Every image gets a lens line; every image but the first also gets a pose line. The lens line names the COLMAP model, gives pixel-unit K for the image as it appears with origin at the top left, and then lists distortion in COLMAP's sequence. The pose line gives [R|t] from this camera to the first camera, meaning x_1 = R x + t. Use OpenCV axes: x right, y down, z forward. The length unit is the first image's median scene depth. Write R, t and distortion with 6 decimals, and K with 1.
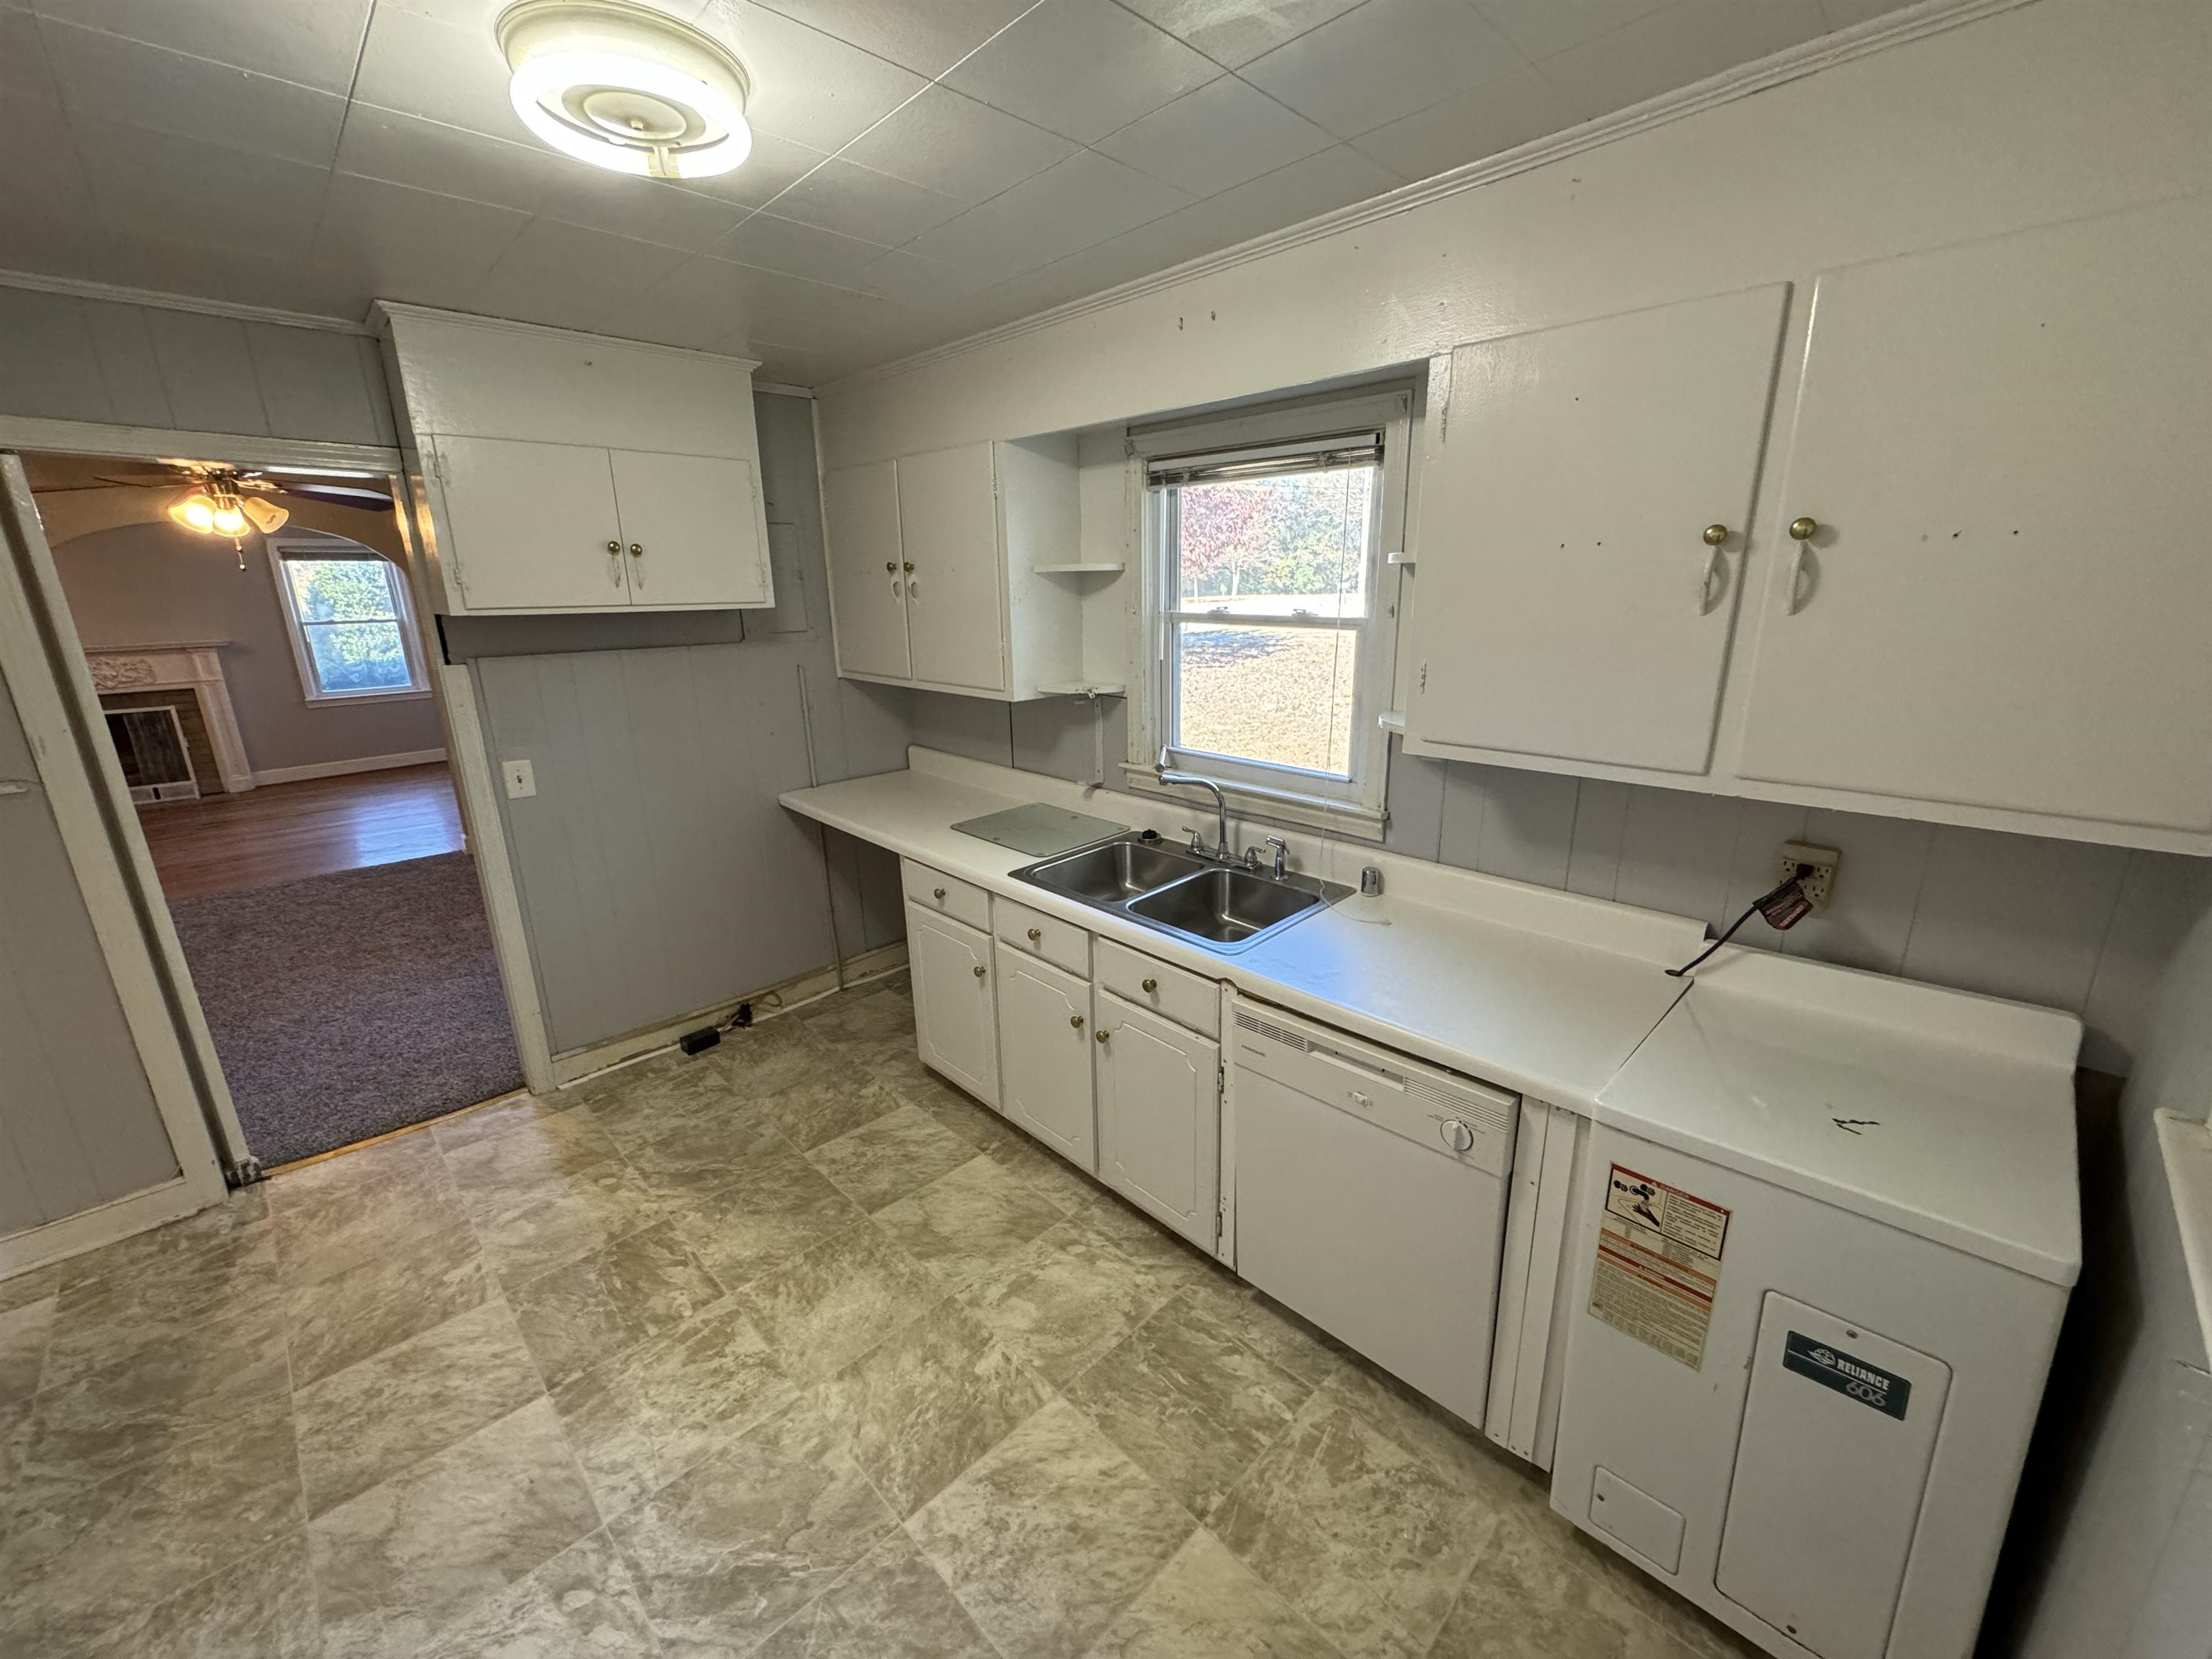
lens RADIAL K [[879.5, 0, 1107.7], [0, 879.5, 820.2], [0, 0, 1]] dist [-0.001420, -0.001042]
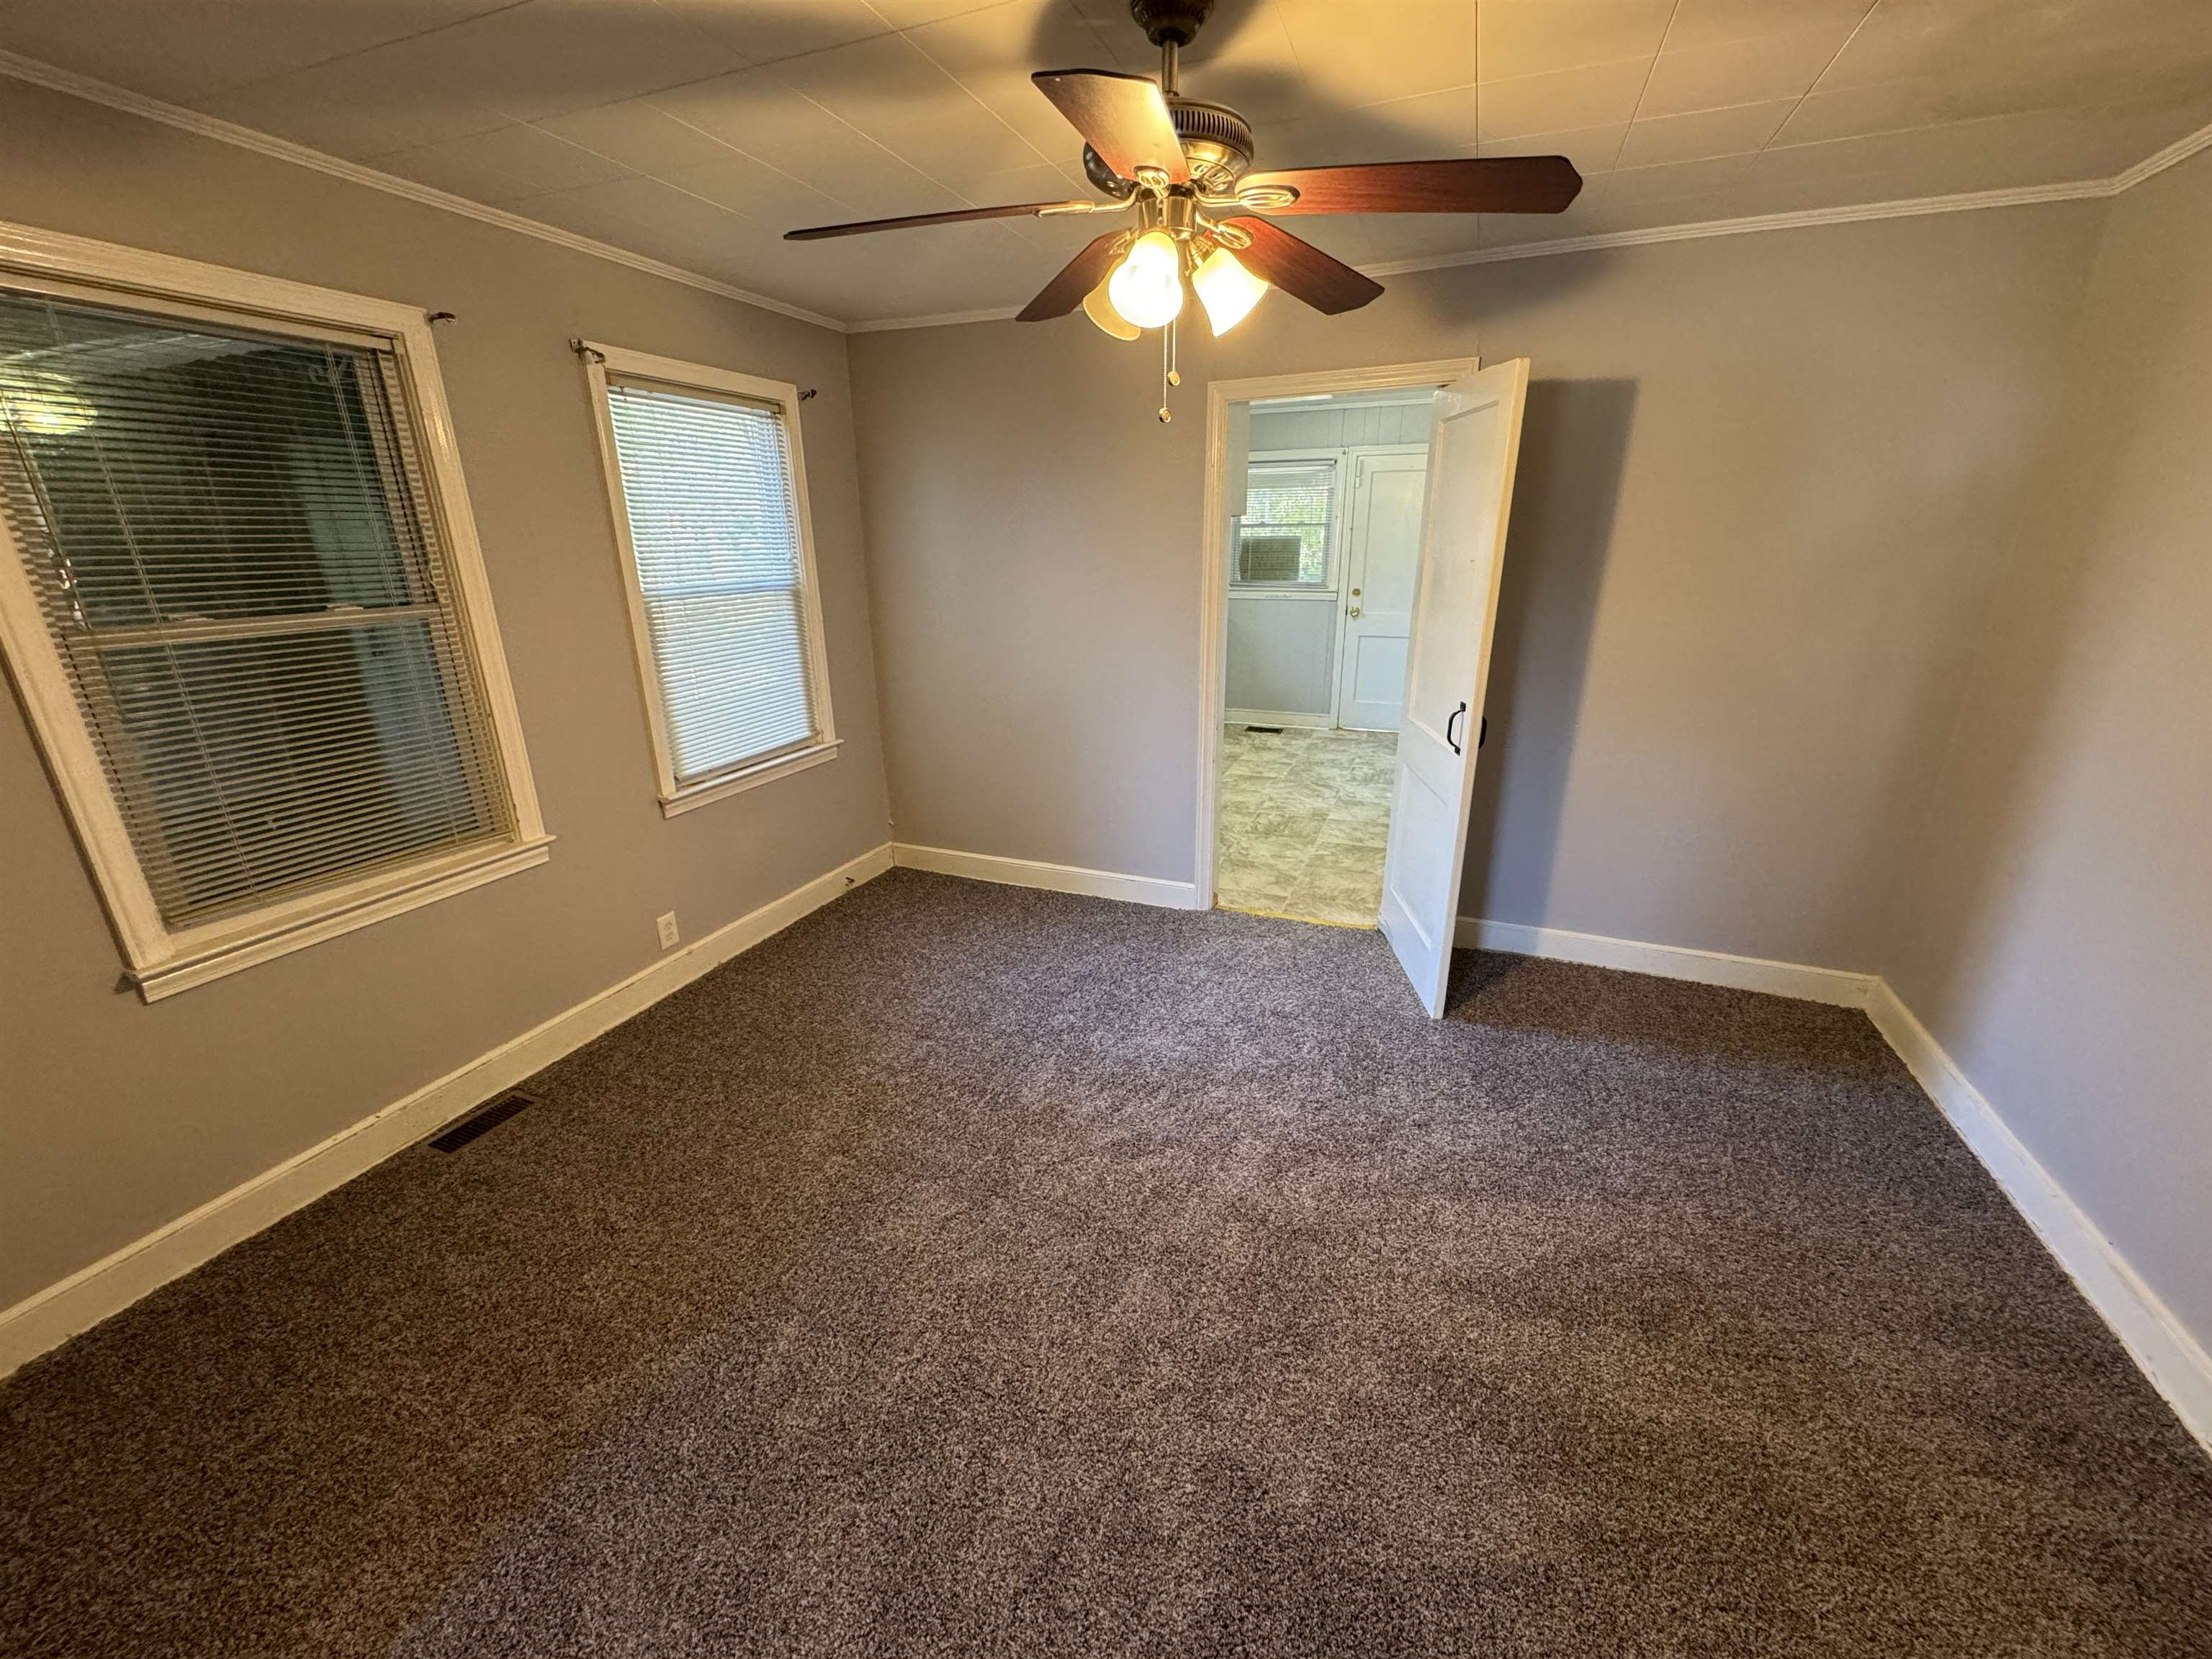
lens RADIAL K [[879.5, 0, 1095.8], [0, 879.5, 825.9], [0, 0, 1]] dist [-0.001420, -0.001042]
pose [[-0.387816, -0.279355, 0.878385, -2.588089], [0.263550, 0.879575, 0.396093, -0.522765], [-0.883256, 0.385110, -0.267489, 2.242614]]
